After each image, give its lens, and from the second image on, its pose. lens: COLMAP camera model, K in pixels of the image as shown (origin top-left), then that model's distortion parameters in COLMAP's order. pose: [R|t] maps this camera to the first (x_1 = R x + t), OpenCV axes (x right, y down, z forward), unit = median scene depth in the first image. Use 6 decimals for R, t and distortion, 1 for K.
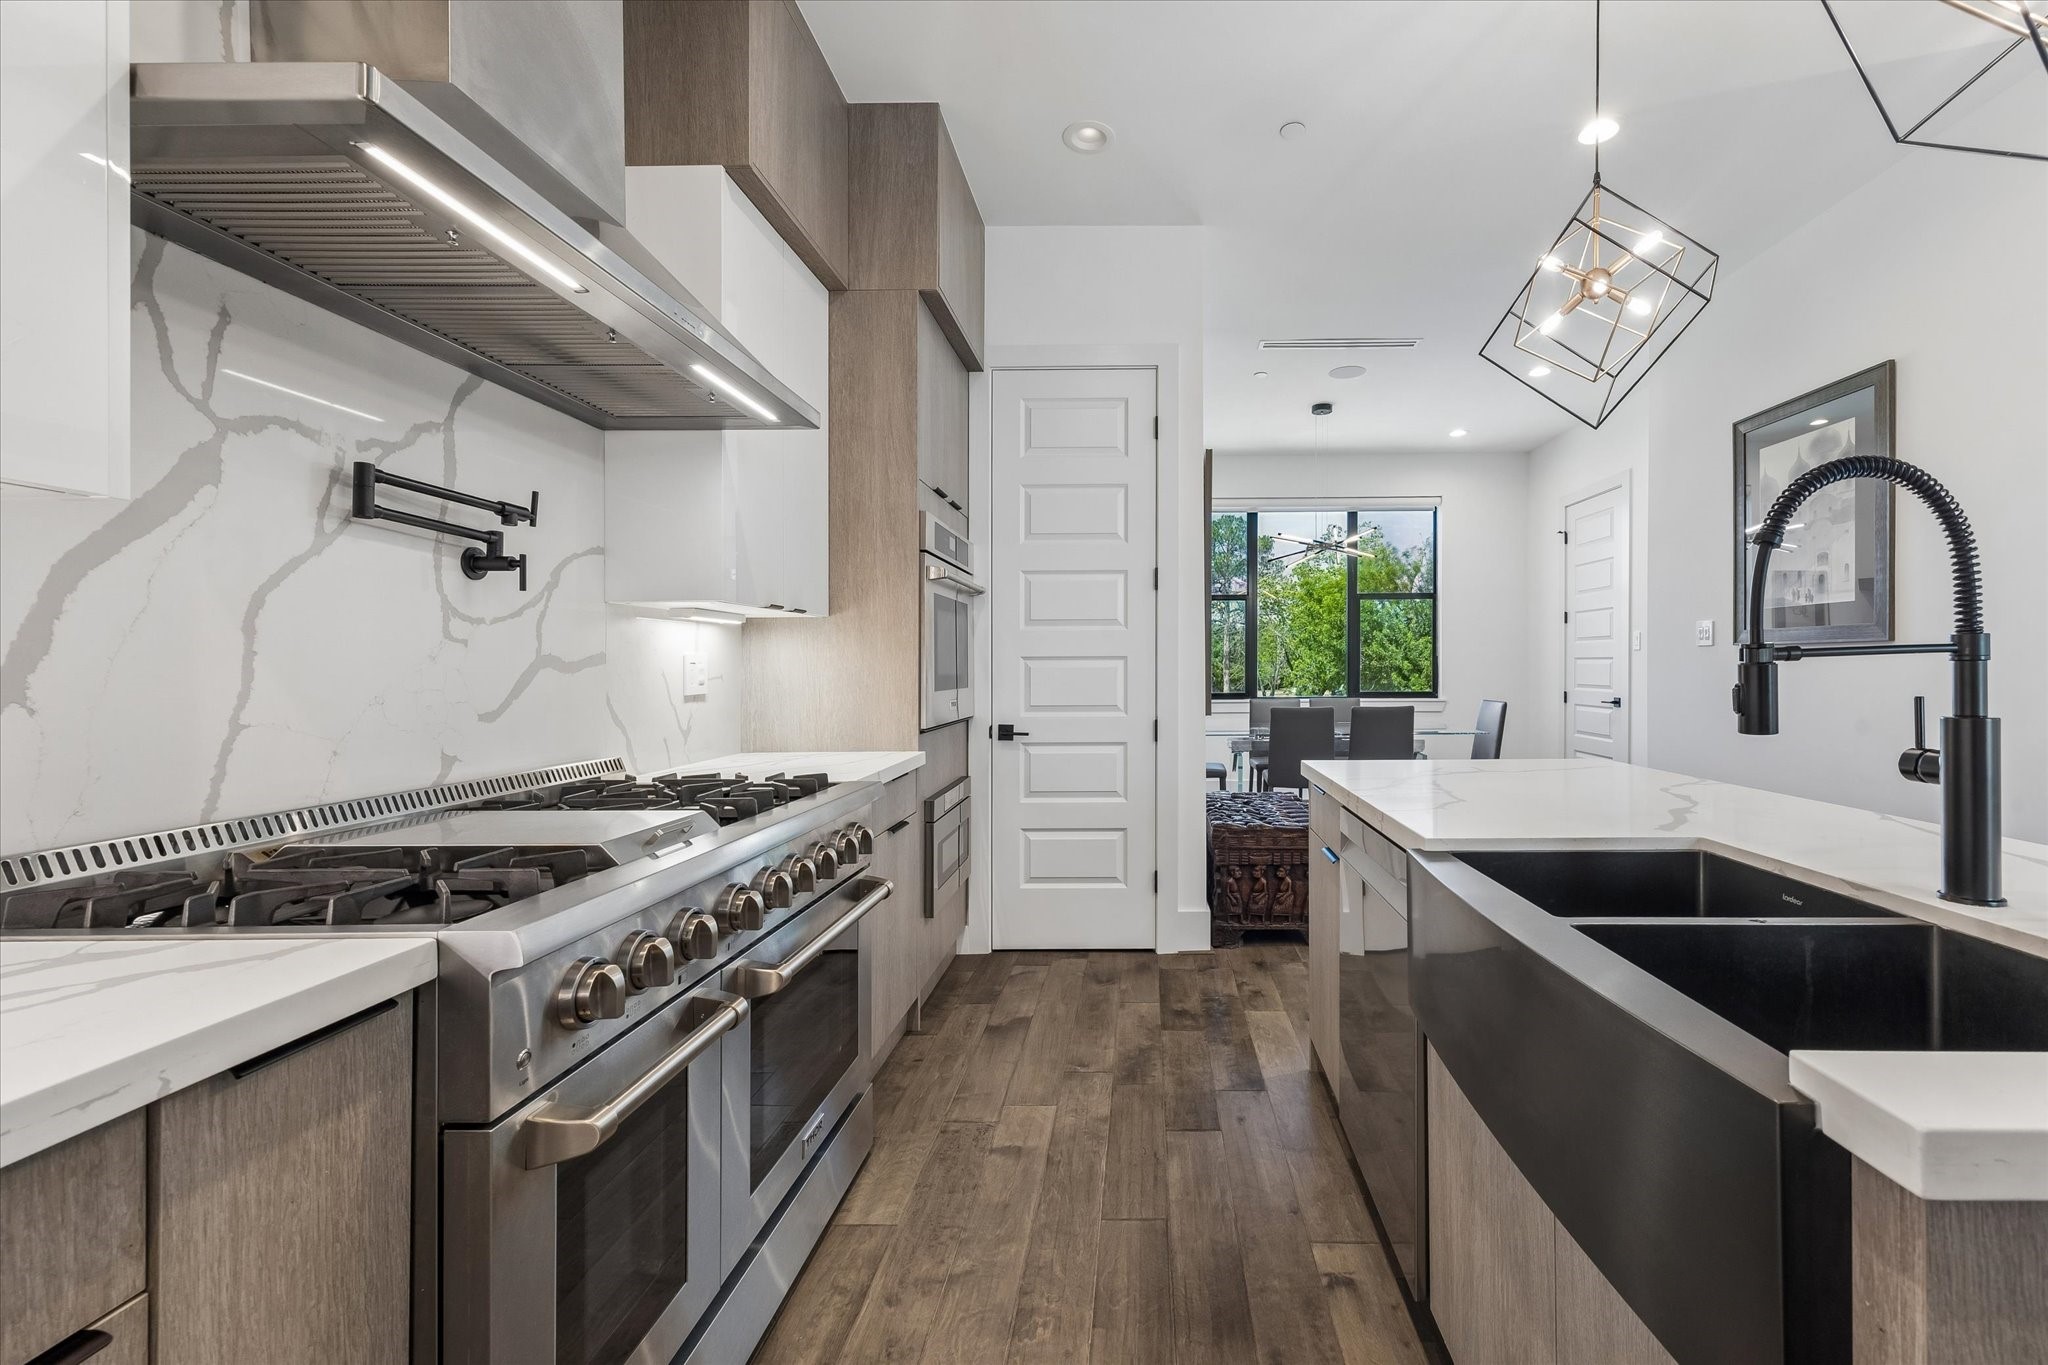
lens RADIAL K [[859.4, 0, 1119.8], [0, 859.4, 698.2], [0, 0, 1]] dist [-0.000164, 0.000090]
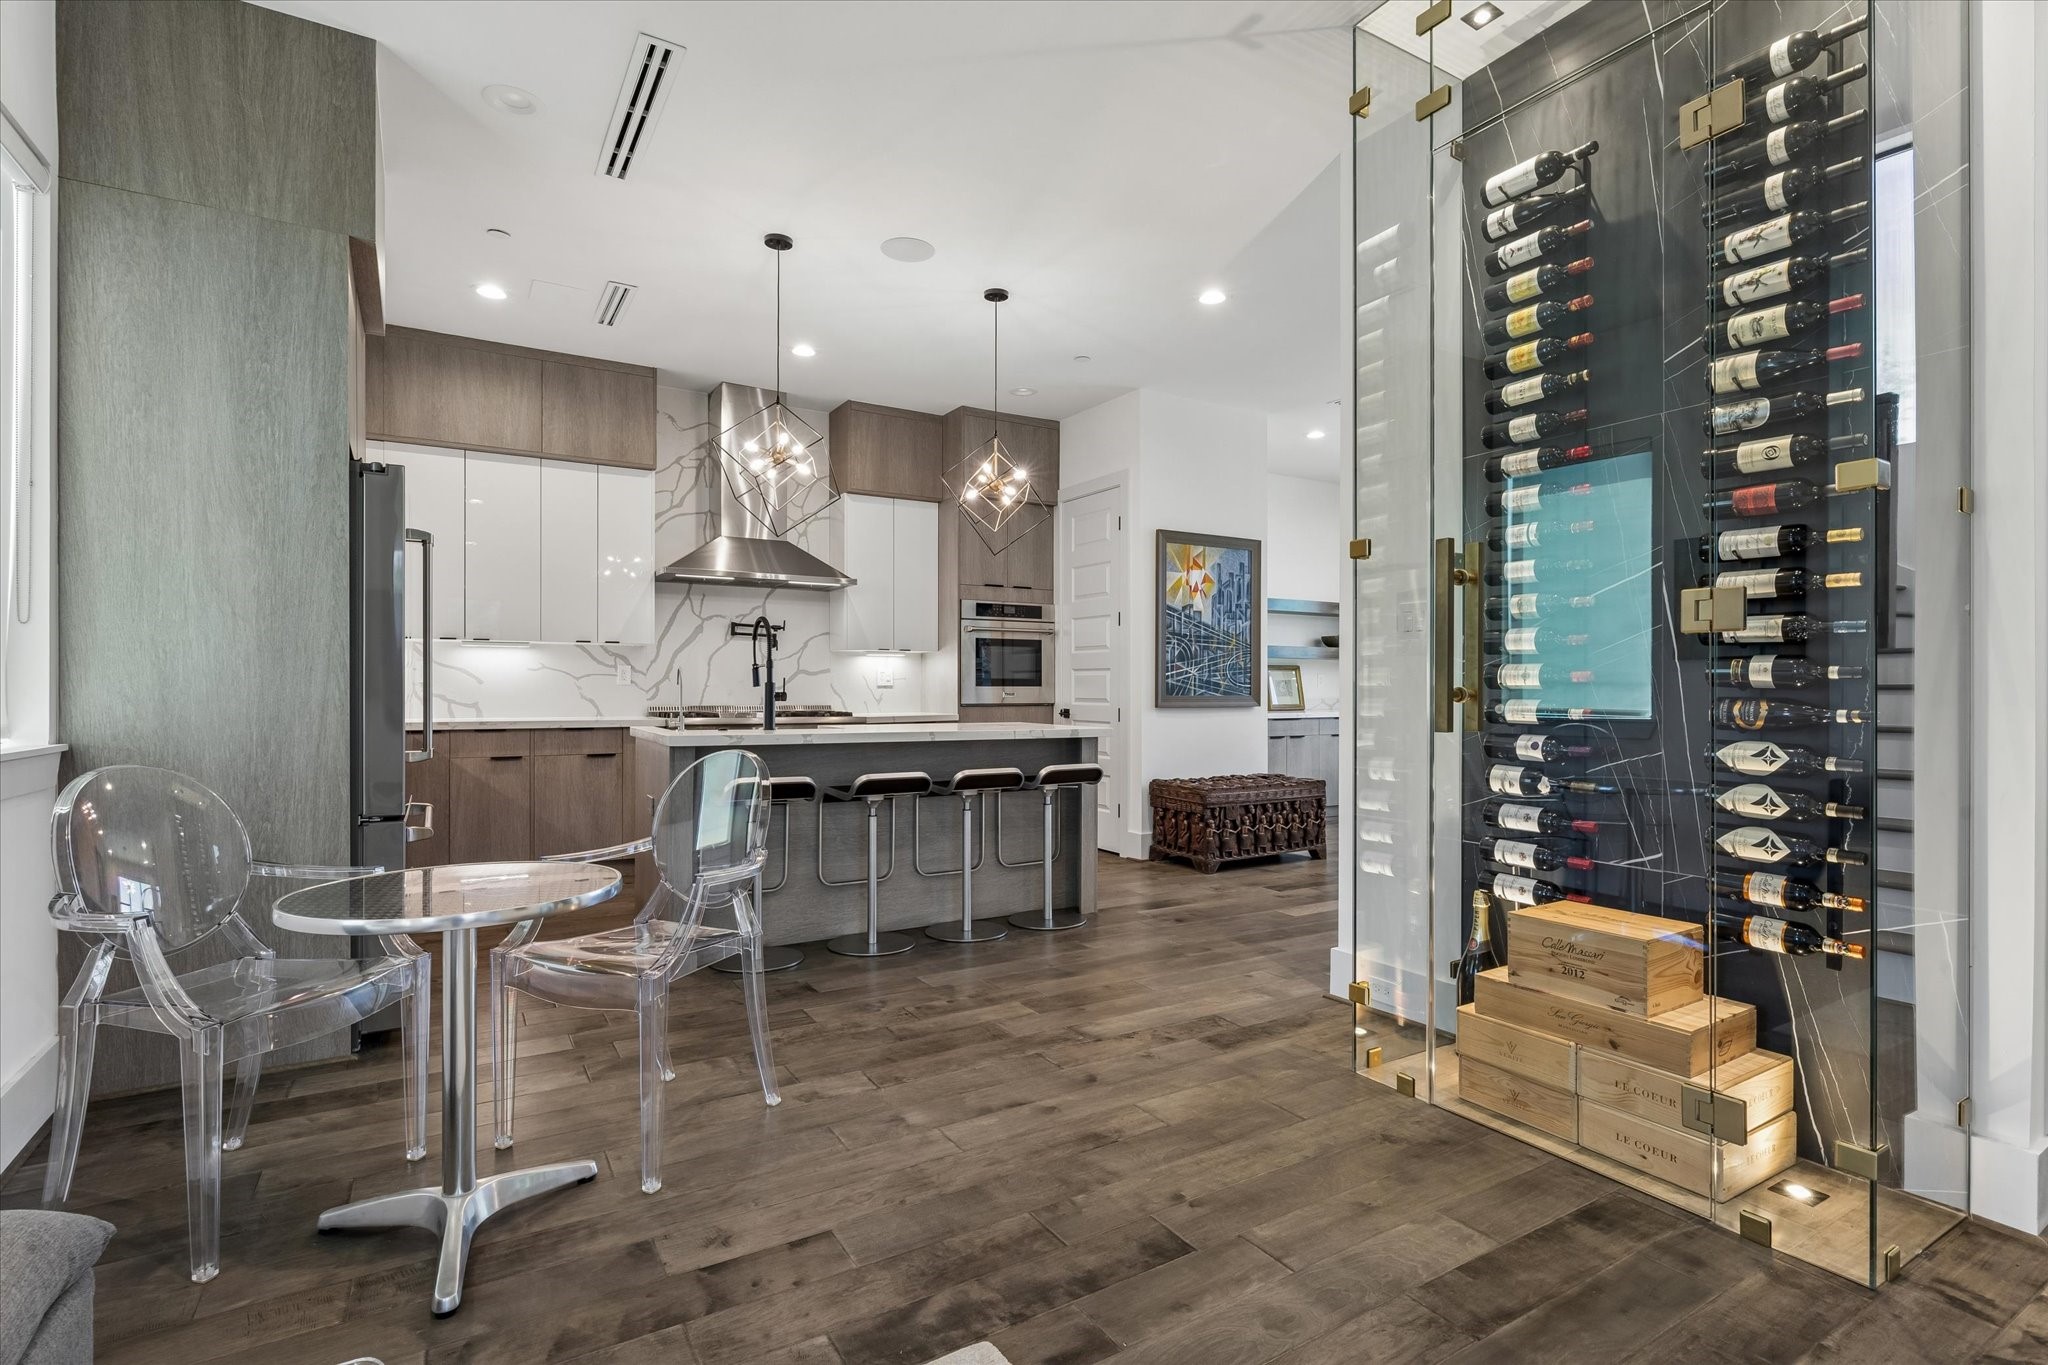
lens RADIAL K [[987.0, 0, 1010.8], [0, 987.0, 685.9], [0, 0, 1]] dist [-0.001430, -0.000081]
pose [[0.517557, -0.002722, -0.855645, 3.189169], [-0.033764, 0.999151, -0.023602, 0.077604], [0.854983, 0.041105, 0.517025, -0.229627]]
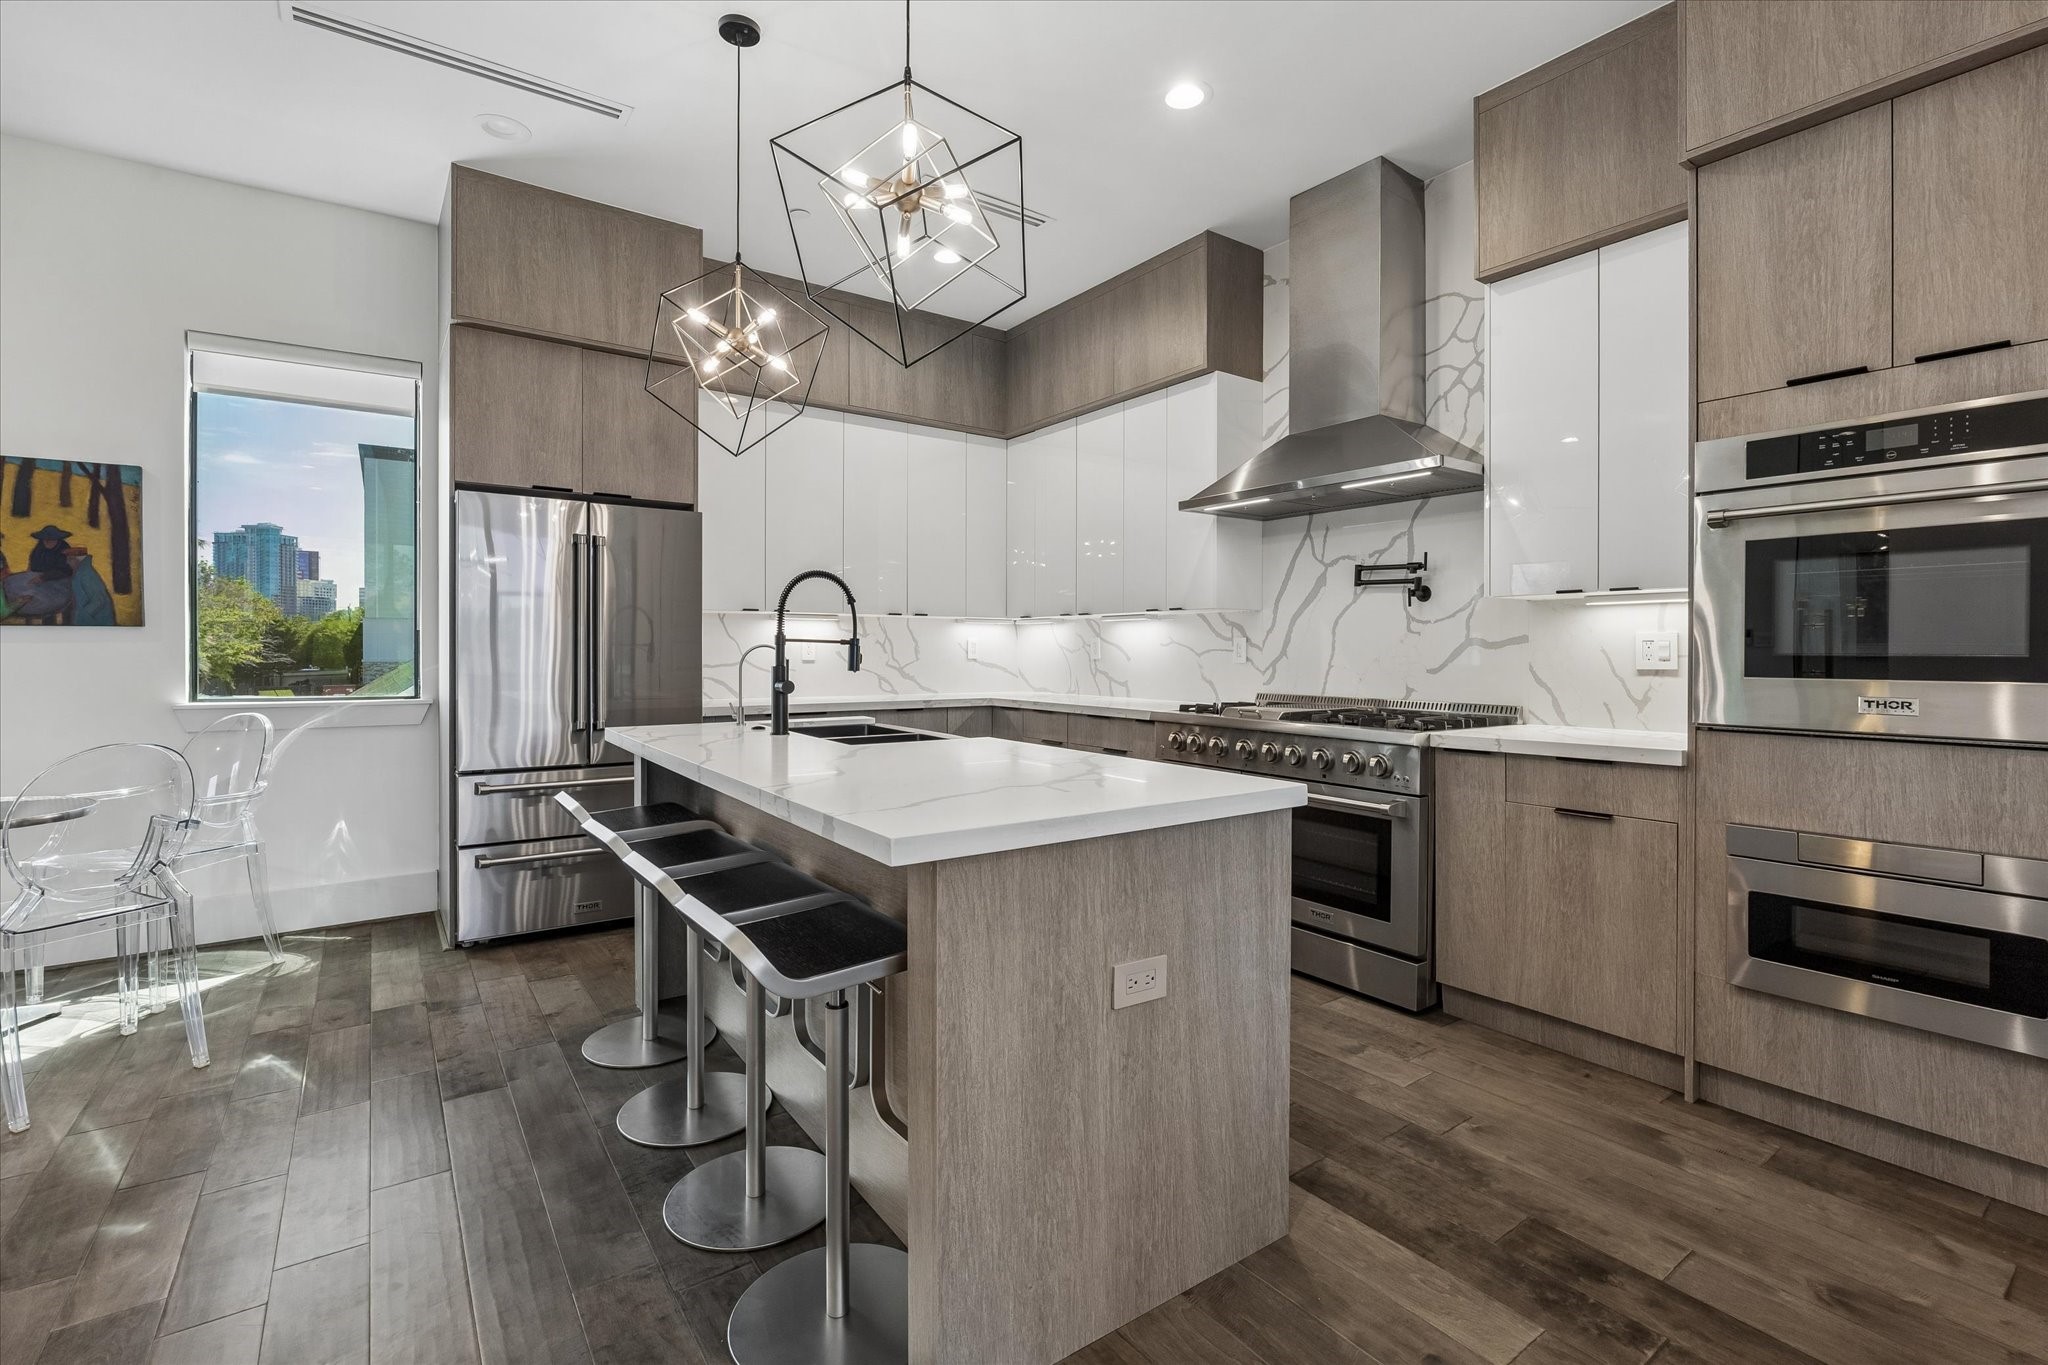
lens RADIAL K [[918.8, 0, 1042.9], [0, 918.8, 652.8], [0, 0, 1]] dist [-0.005972, -0.000288]
pose [[-0.802240, -0.002036, -0.596999, 1.248988], [-0.026318, 0.999143, 0.031958, -0.064979], [0.596422, 0.041350, -0.801606, 2.220427]]
